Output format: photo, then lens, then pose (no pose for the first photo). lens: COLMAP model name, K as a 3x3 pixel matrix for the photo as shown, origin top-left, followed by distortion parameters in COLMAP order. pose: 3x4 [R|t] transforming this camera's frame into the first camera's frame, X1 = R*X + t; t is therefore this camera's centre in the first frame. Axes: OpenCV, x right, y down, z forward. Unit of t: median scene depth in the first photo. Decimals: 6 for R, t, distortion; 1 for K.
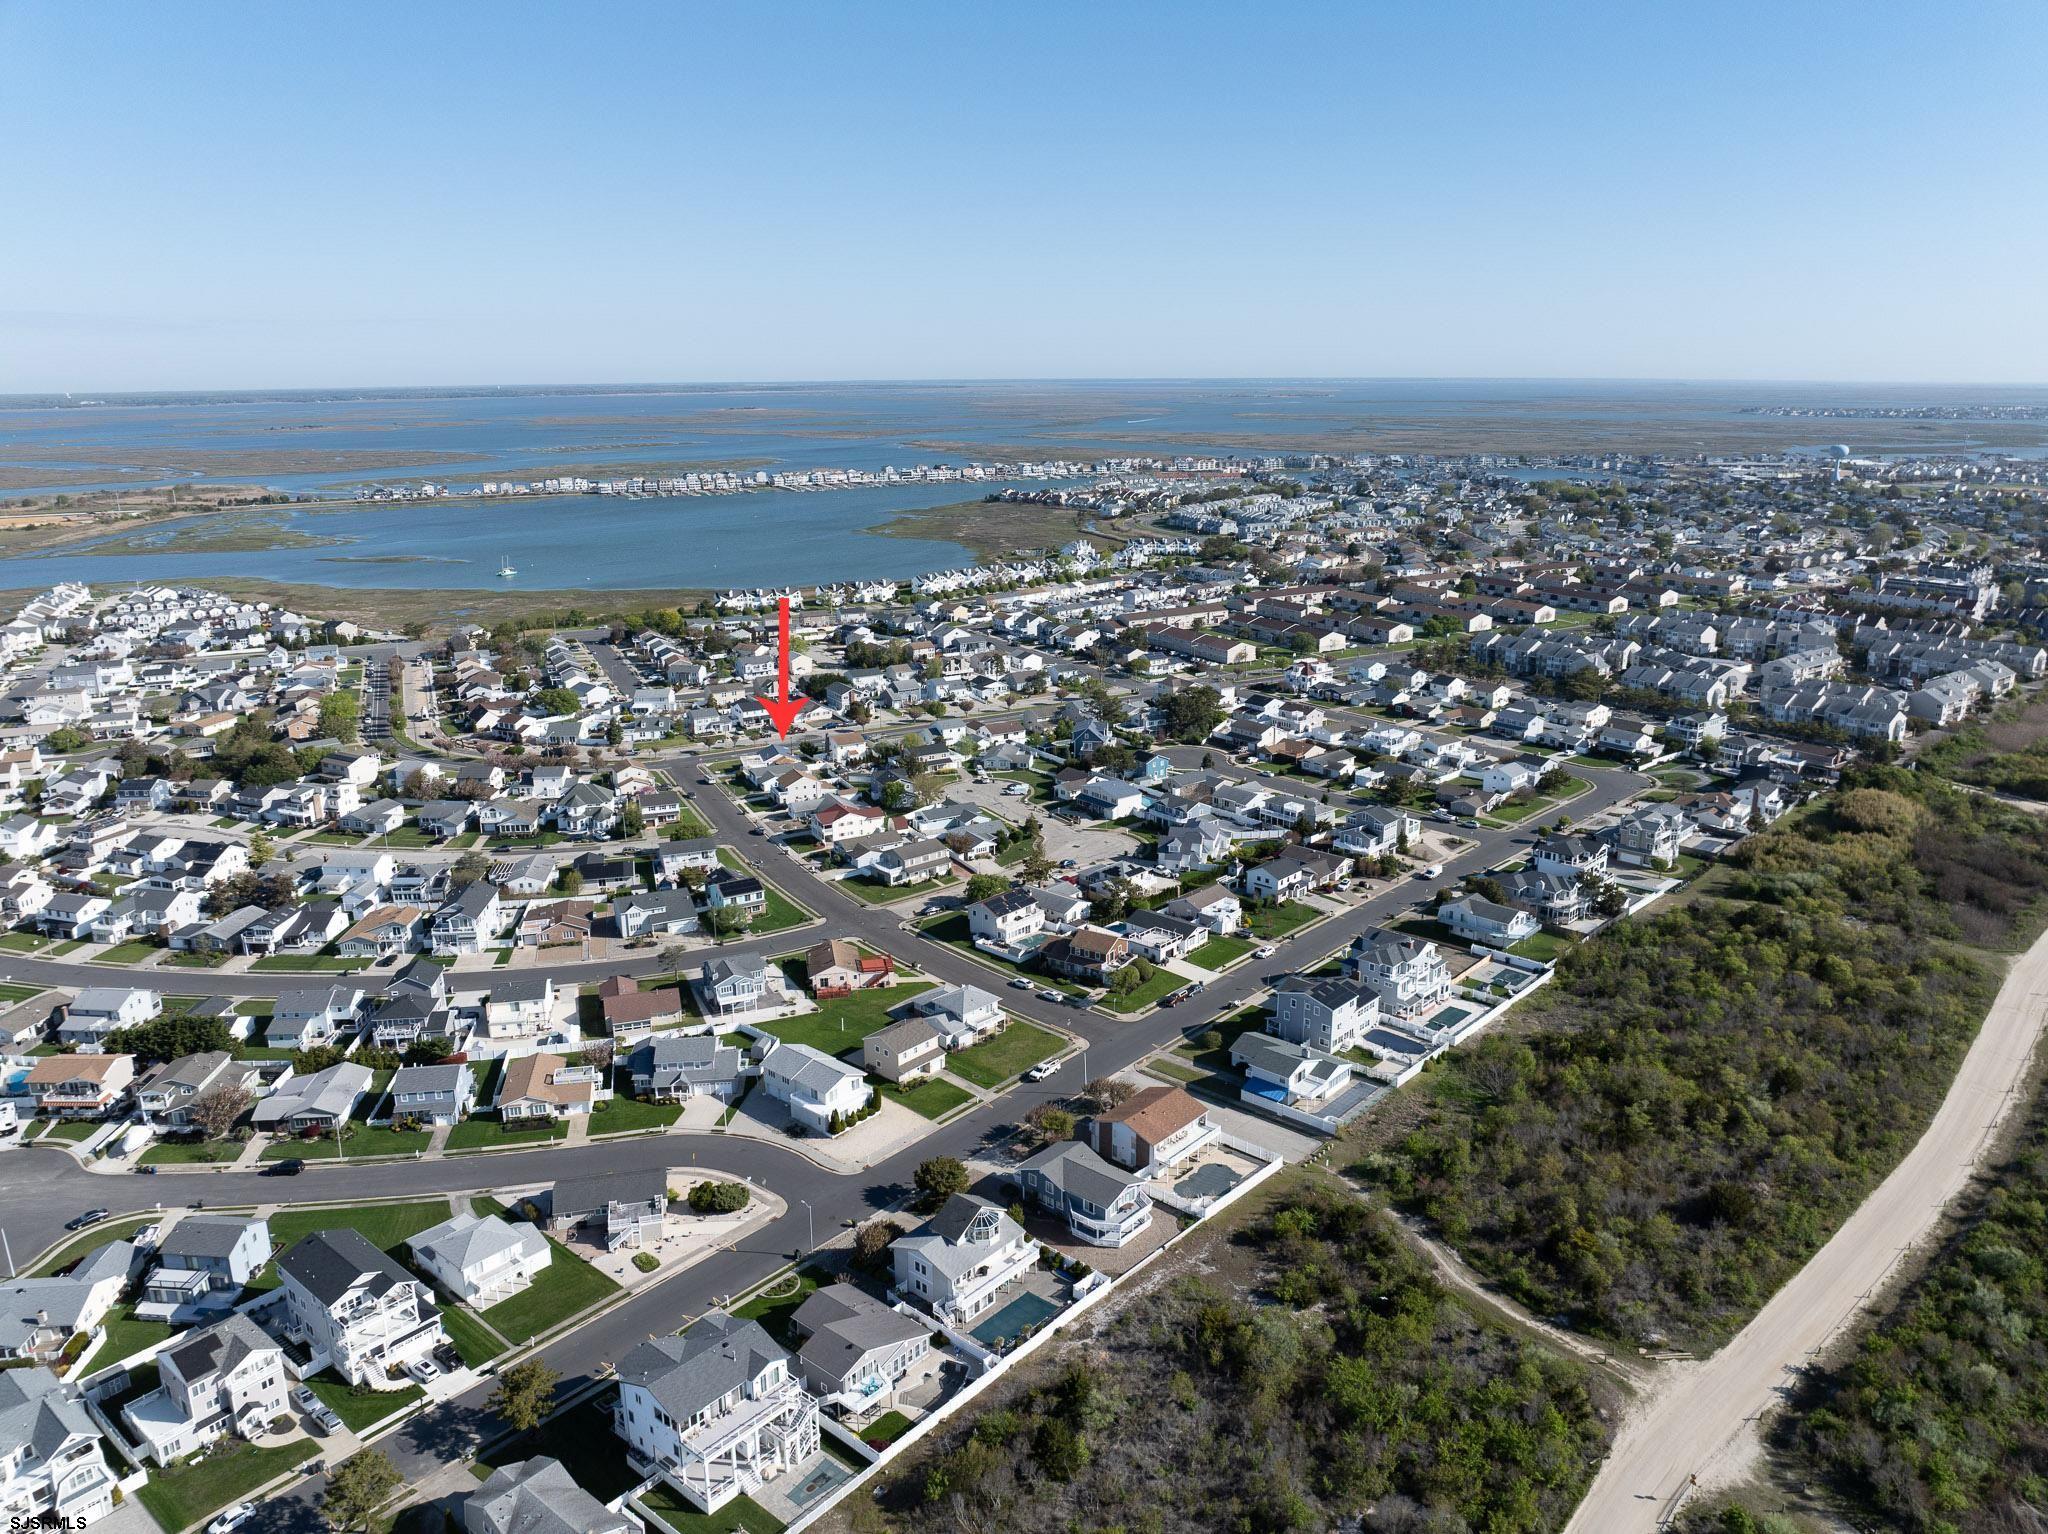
lens RADIAL K [[1439.7, 0, 1020.6], [0, 1439.7, 772.7], [0, 0, 1]] dist [-0.039204, 0.005504]
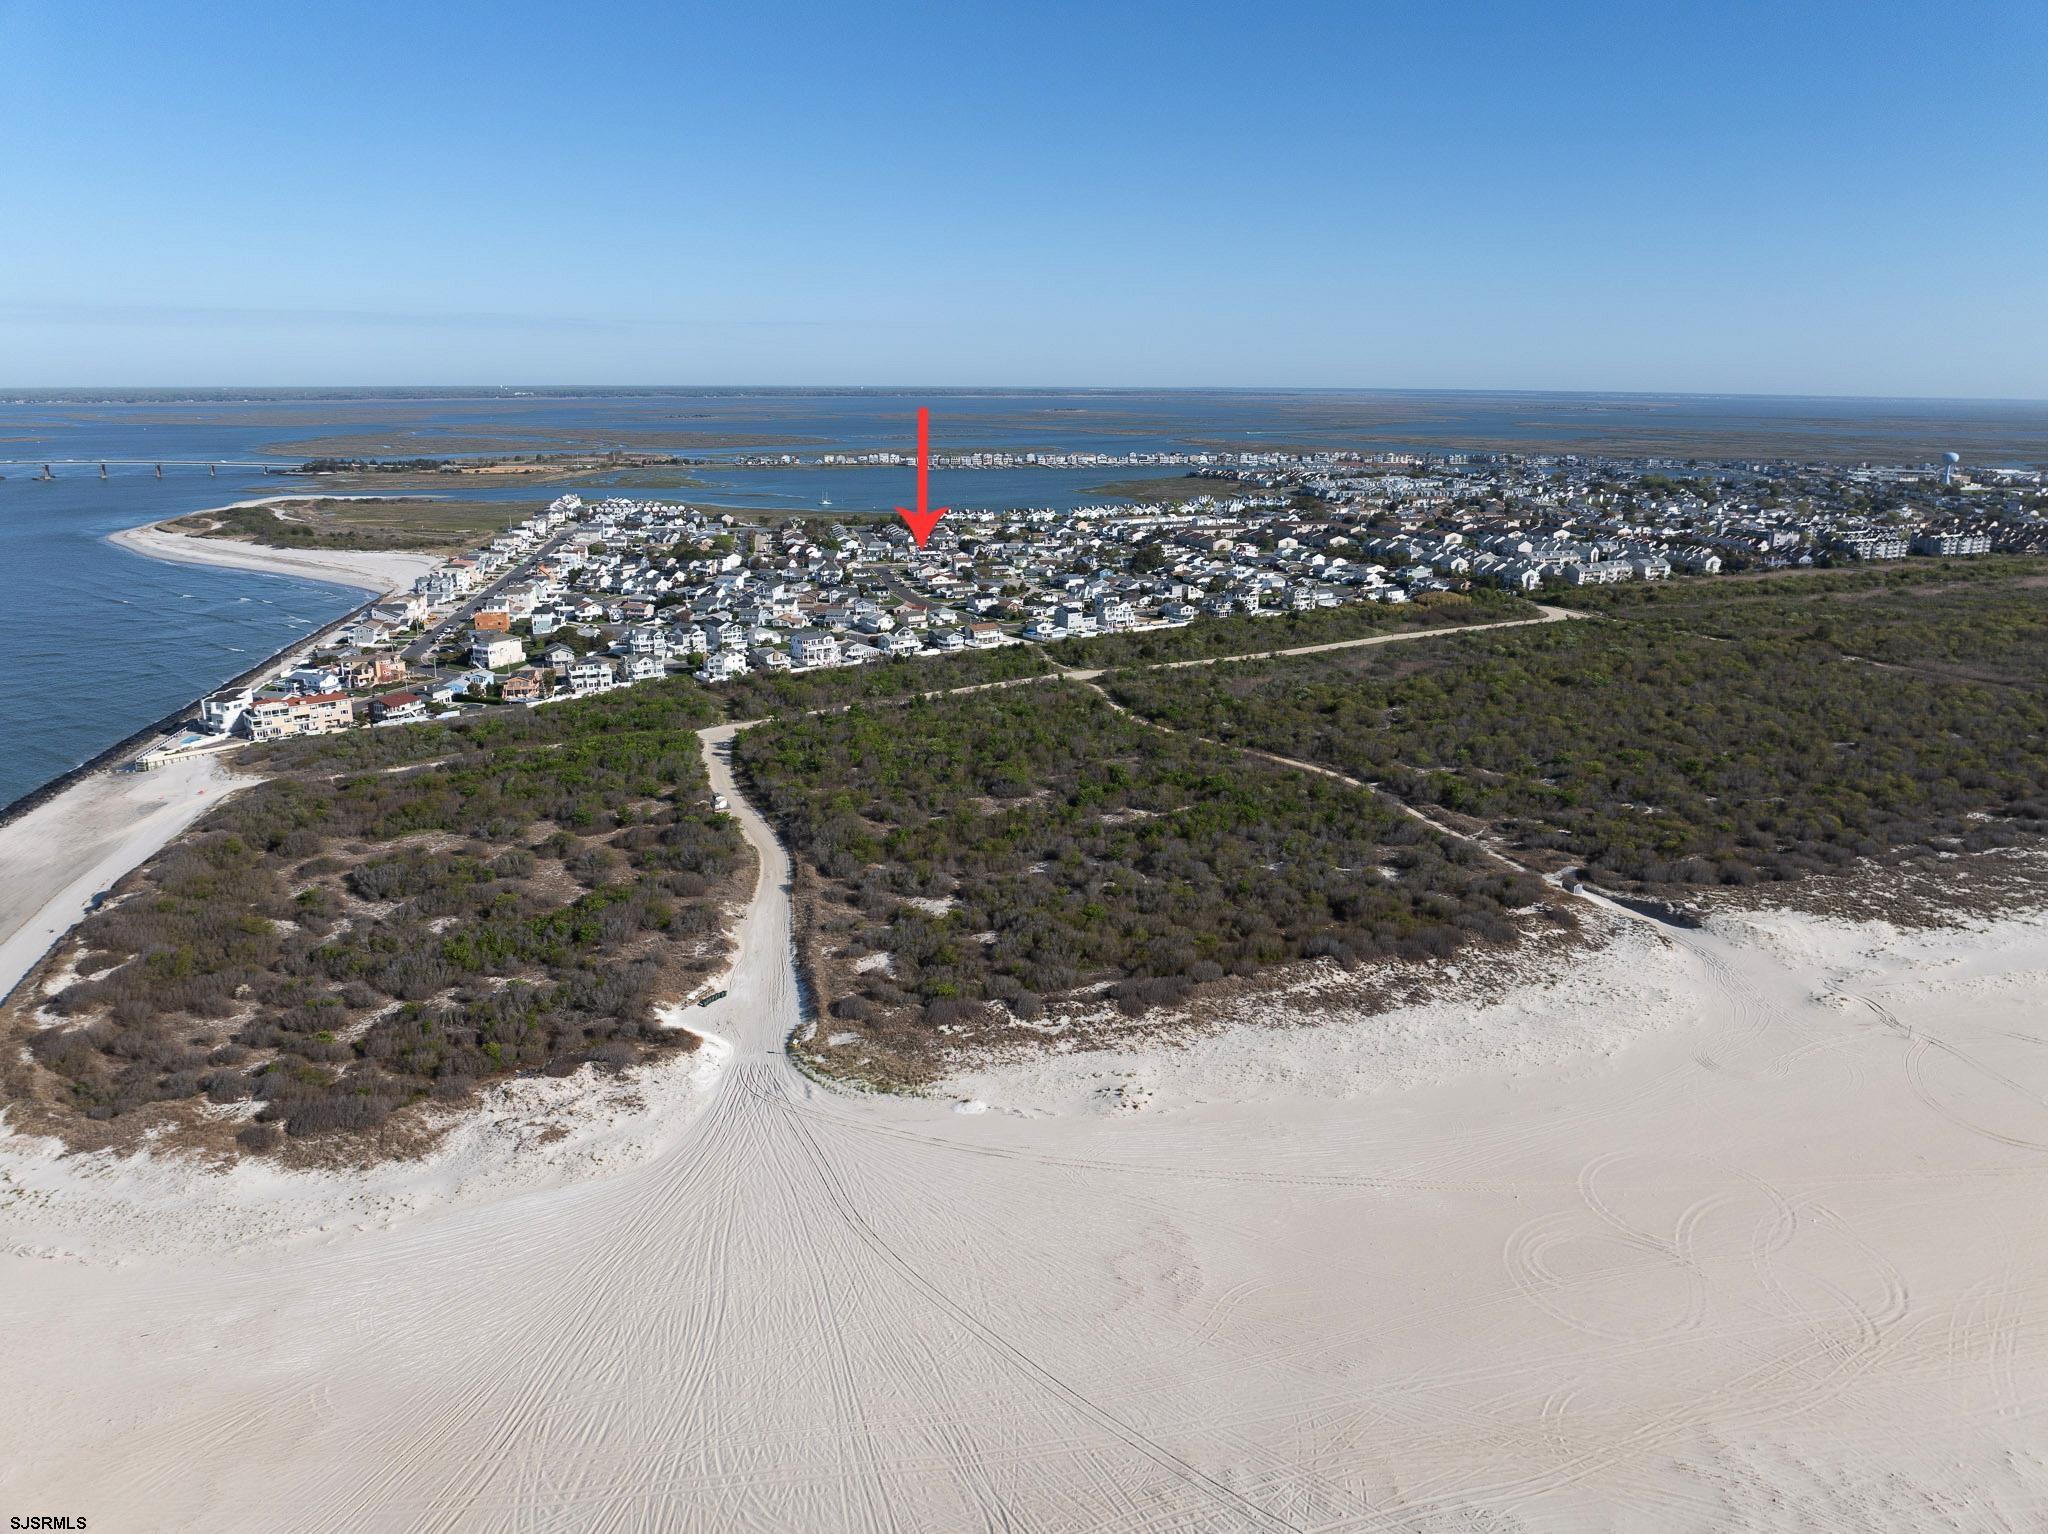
lens RADIAL K [[1439.7, 0, 1025.8], [0, 1439.7, 762.4], [0, 0, 1]] dist [-0.039204, 0.005504]
pose [[0.973278, 0.070367, -0.218584, 0.123549], [-0.072872, 0.997336, -0.003406, 0.075846], [0.217762, 0.019244, 0.975812, -0.269323]]
